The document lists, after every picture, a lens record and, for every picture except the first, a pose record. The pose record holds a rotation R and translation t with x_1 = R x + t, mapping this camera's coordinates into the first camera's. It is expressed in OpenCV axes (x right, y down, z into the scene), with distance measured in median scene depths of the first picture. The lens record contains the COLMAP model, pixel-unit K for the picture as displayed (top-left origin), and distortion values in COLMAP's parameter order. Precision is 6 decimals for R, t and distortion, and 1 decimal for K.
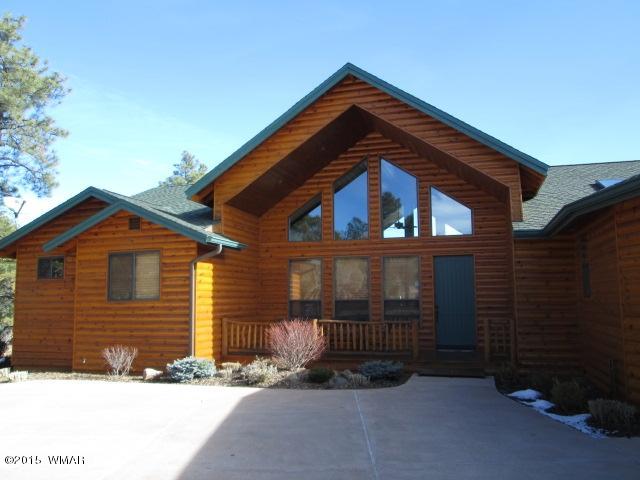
lens RADIAL K [[531.6, 0, 315.1], [0, 531.6, 234.9], [0, 0, 1]] dist [-0.053667, 0.021798]
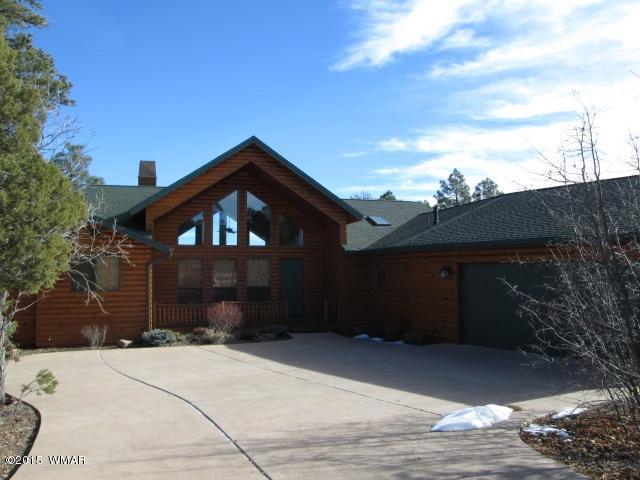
lens RADIAL K [[531.6, 0, 315.1], [0, 531.6, 234.9], [0, 0, 1]] dist [-0.053667, 0.021798]
pose [[0.835936, 0.041343, 0.547267, -0.637403], [-0.066917, 0.997397, 0.026866, -0.092312], [-0.544732, -0.059080, 0.836527, -0.417310]]
